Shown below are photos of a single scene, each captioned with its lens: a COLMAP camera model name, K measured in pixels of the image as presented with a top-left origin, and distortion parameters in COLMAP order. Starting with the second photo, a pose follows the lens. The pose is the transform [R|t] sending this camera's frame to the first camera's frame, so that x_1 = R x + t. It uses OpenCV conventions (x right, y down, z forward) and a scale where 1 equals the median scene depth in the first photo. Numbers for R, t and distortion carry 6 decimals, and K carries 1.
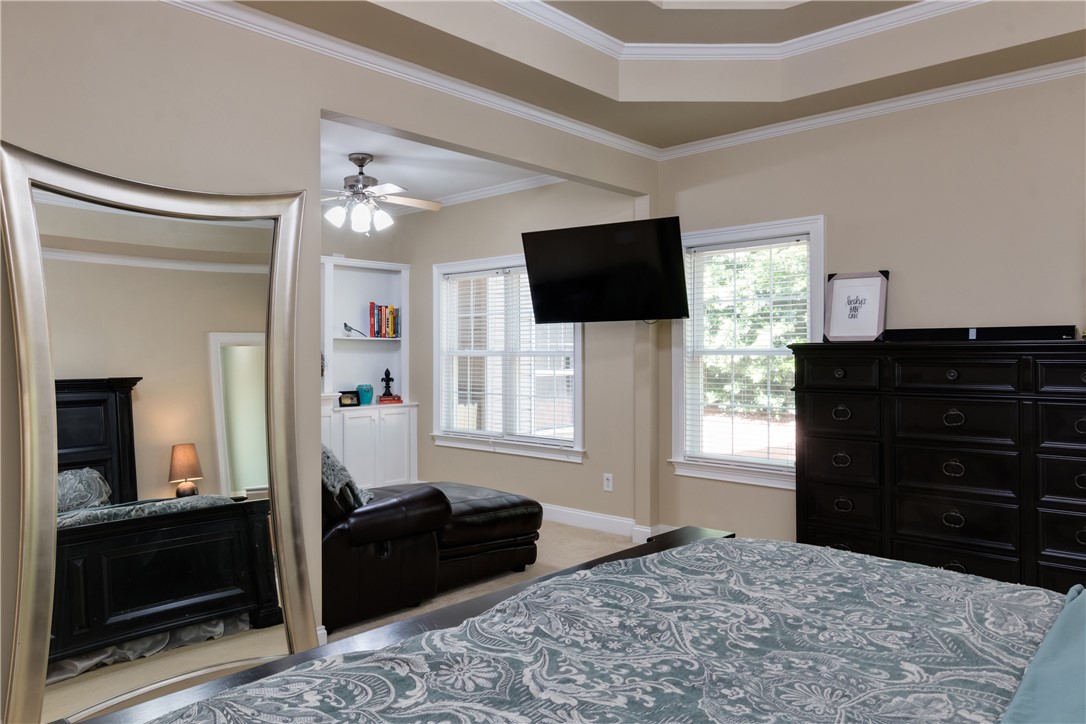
lens RADIAL K [[763.1, 0, 530.2], [0, 763.1, 360.1], [0, 0, 1]] dist [-0.001650, 0.000047]
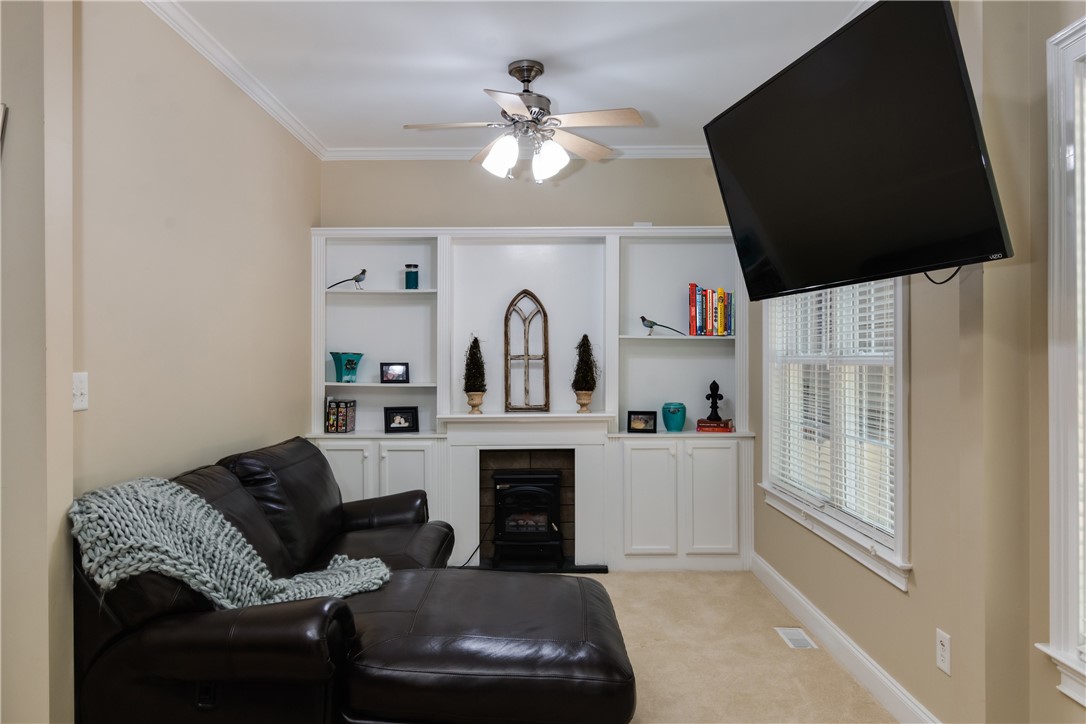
lens RADIAL K [[763.1, 0, 530.2], [0, 763.1, 360.1], [0, 0, 1]] dist [-0.001650, 0.000047]
pose [[0.670777, 0.001573, -0.741658, 0.212873], [-0.006476, 0.999972, -0.003737, -0.003794], [0.741631, 0.007310, 0.670768, 0.416376]]
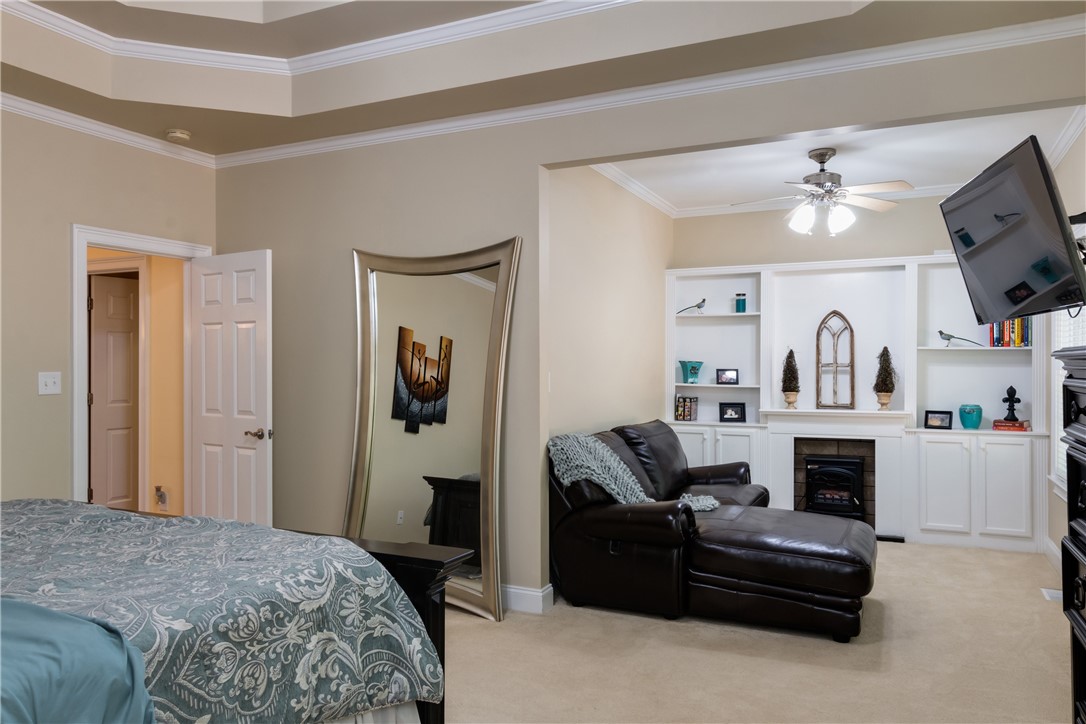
lens RADIAL K [[763.1, 0, 530.2], [0, 763.1, 360.1], [0, 0, 1]] dist [-0.001650, 0.000047]
pose [[0.287851, -0.005831, -0.957657, 0.423776], [-0.011203, 0.999893, -0.009456, -0.002503], [0.957610, 0.013451, 0.287755, 0.300797]]
